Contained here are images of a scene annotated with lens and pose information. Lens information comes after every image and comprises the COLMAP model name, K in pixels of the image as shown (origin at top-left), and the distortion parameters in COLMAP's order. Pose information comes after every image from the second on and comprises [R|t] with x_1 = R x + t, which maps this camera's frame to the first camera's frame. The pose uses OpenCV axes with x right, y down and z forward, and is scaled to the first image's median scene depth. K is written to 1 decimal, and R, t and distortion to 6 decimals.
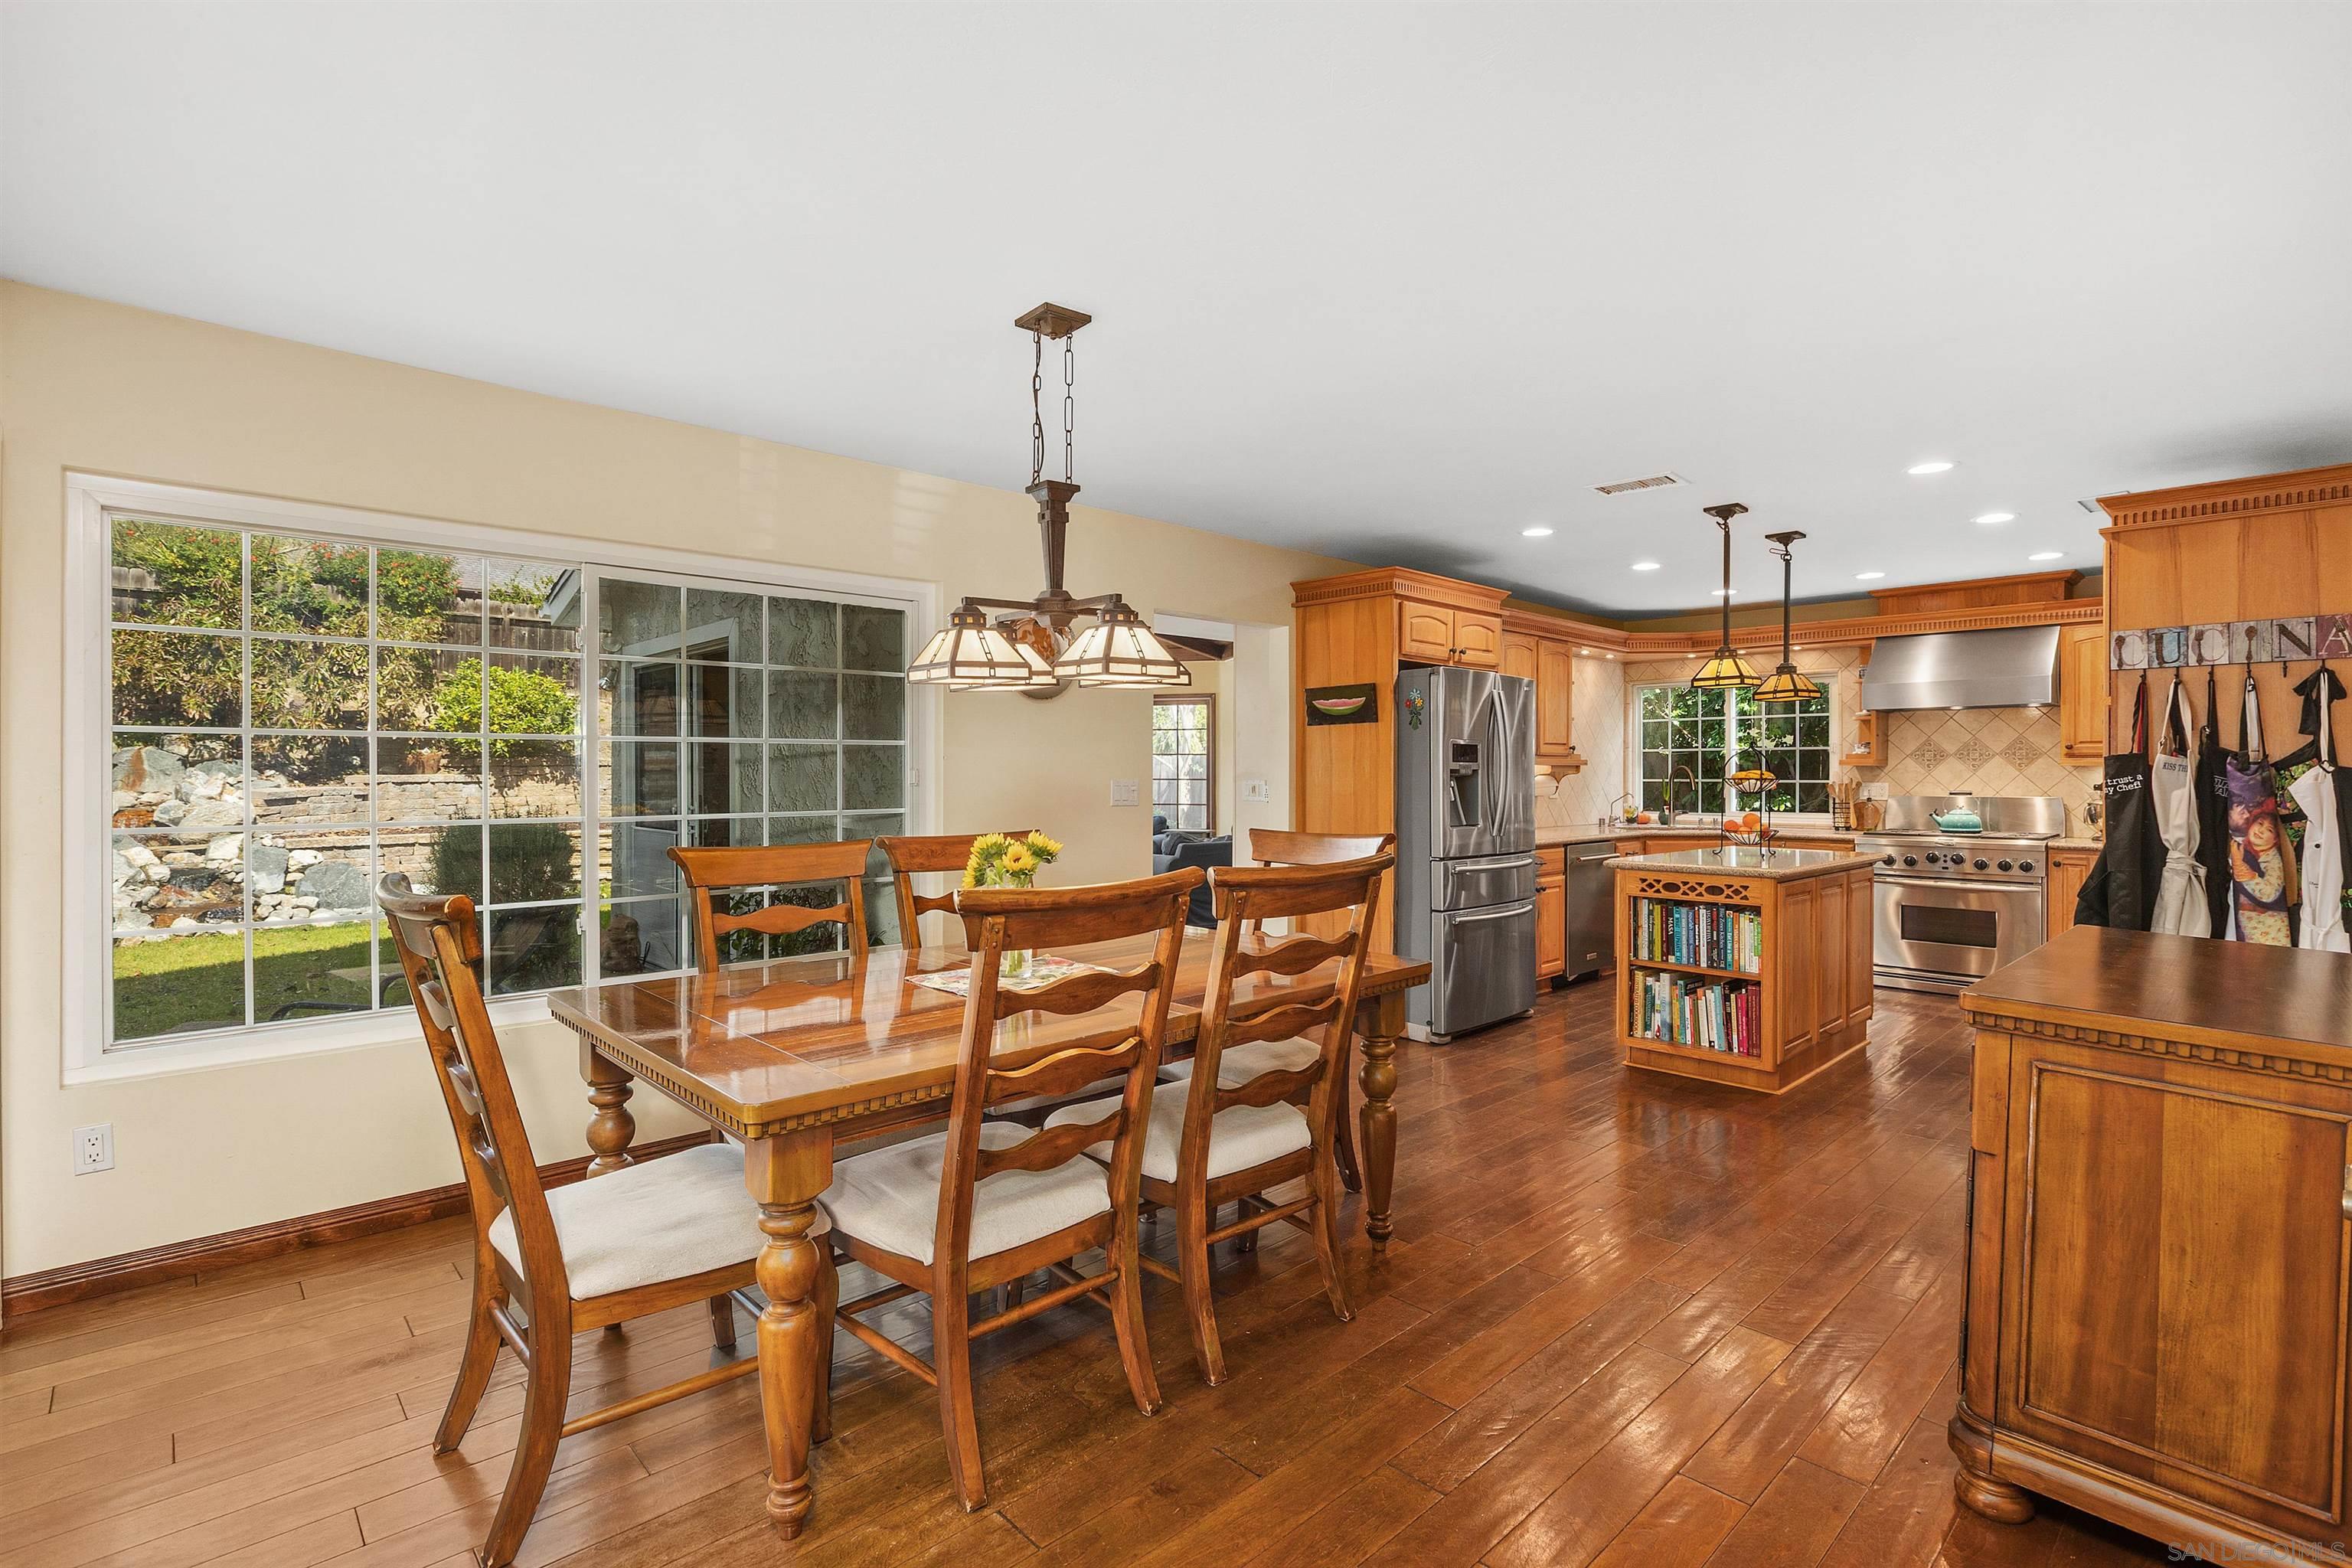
lens RADIAL K [[1106.1, 0, 1181.0], [0, 1106.1, 776.6], [0, 0, 1]] dist [-0.000682, -0.004151]
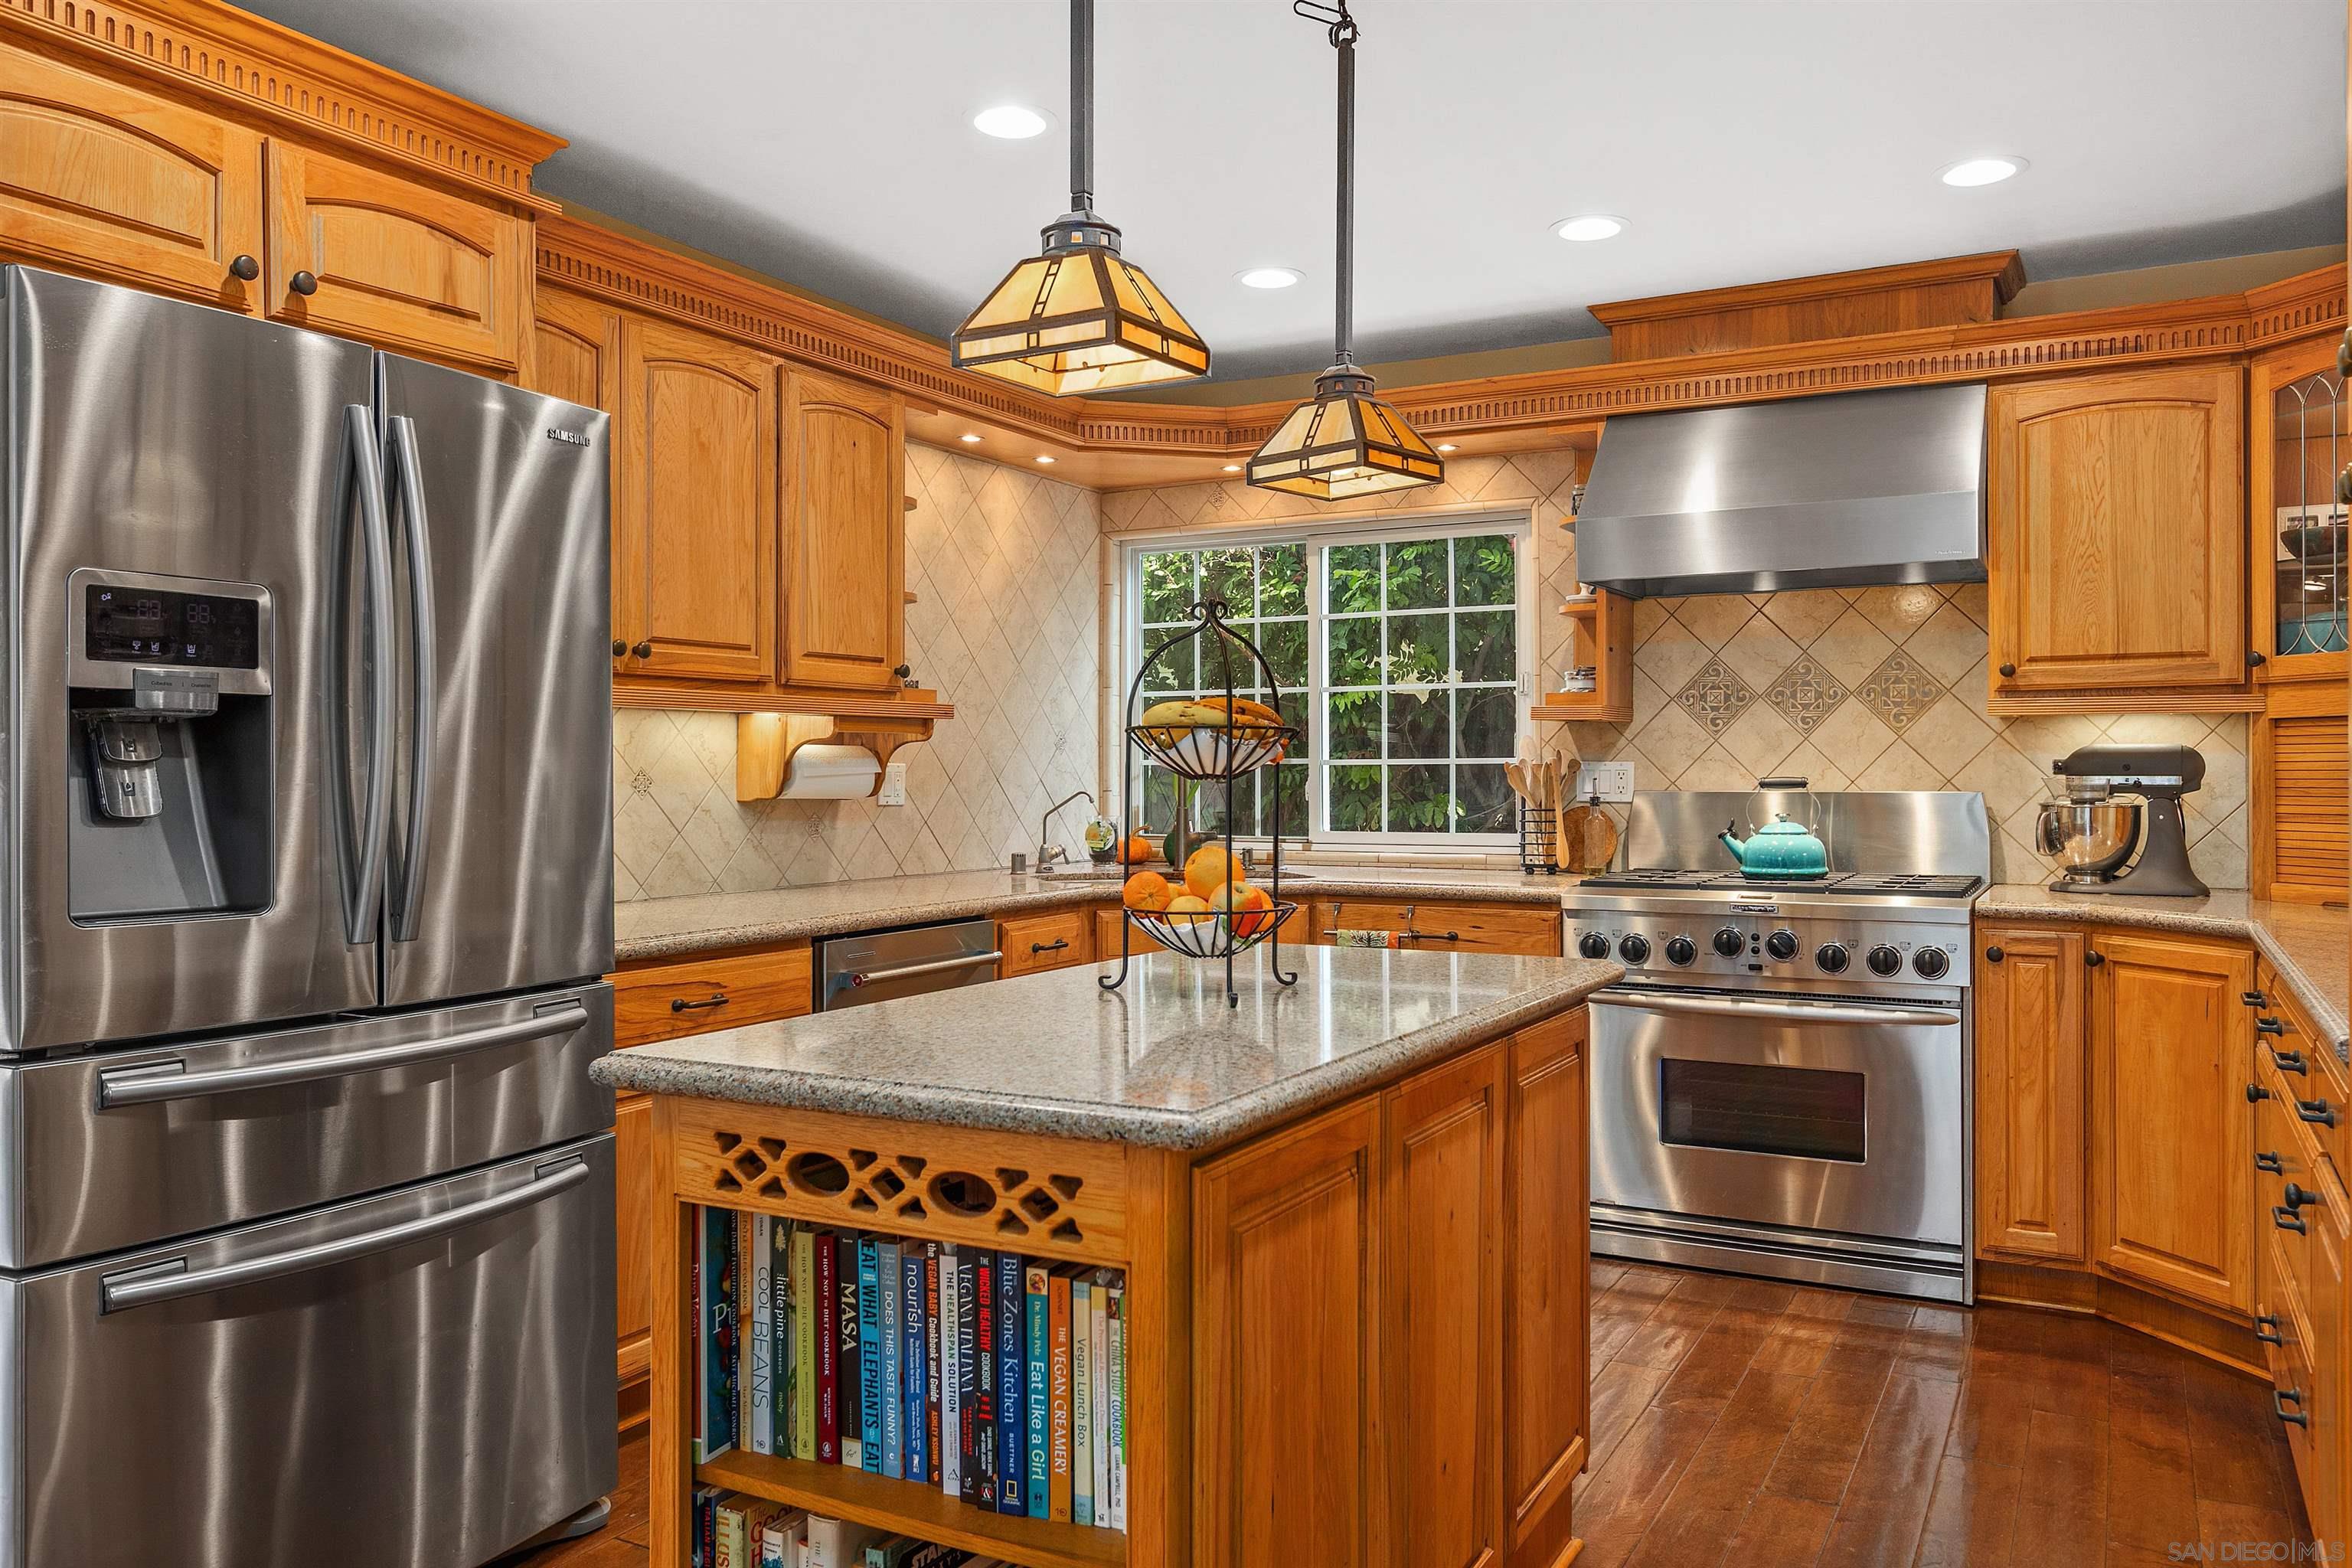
lens RADIAL K [[1841.0, 0, 1179.3], [0, 1841.0, 779.0], [0, 0, 1]] dist [0.022271, 0.012028]
pose [[0.947943, -0.004554, 0.318408, 0.267040], [0.003730, 0.999988, 0.003196, 0.010297], [-0.318419, -0.001842, 0.947948, 0.411104]]
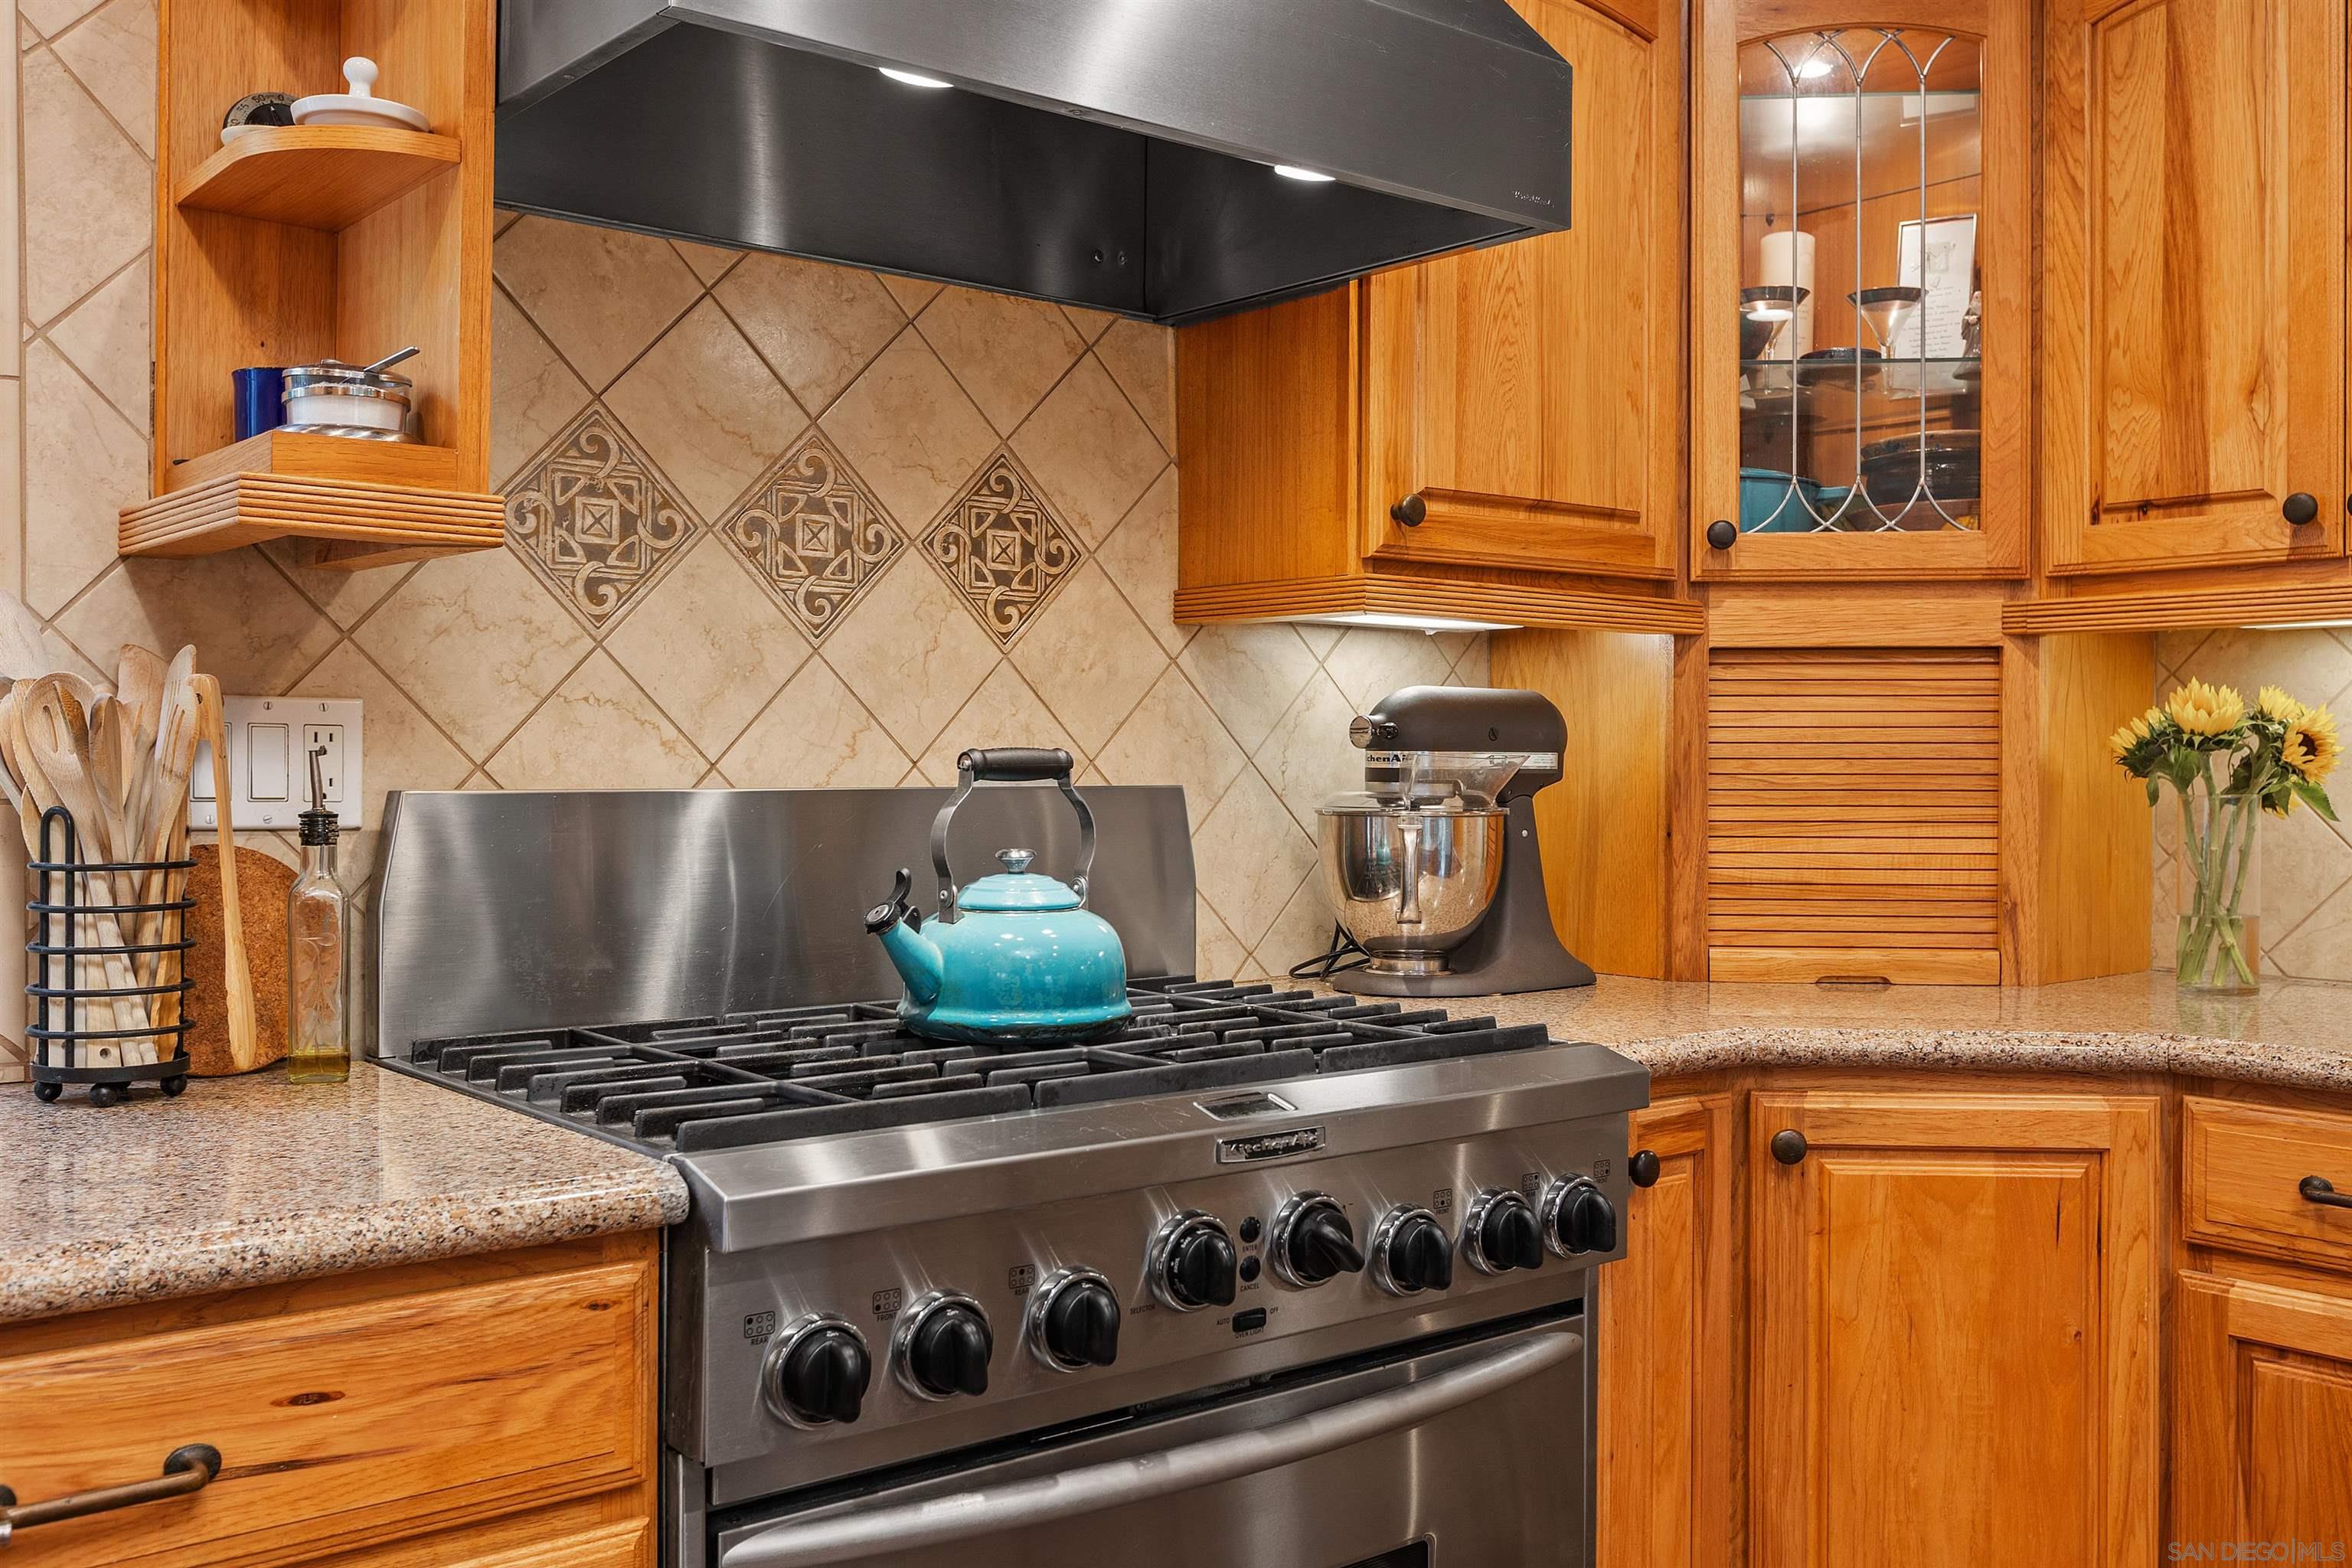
lens RADIAL K [[2114.2, 0, 1186.5], [0, 2114.2, 768.6], [0, 0, 1]] dist [-0.017252, 0.000751]
pose [[0.048359, -0.001252, 0.998829, 0.425635], [-0.000400, 0.999999, 0.001273, 0.015177], [-0.998830, -0.000461, 0.048358, 0.975383]]
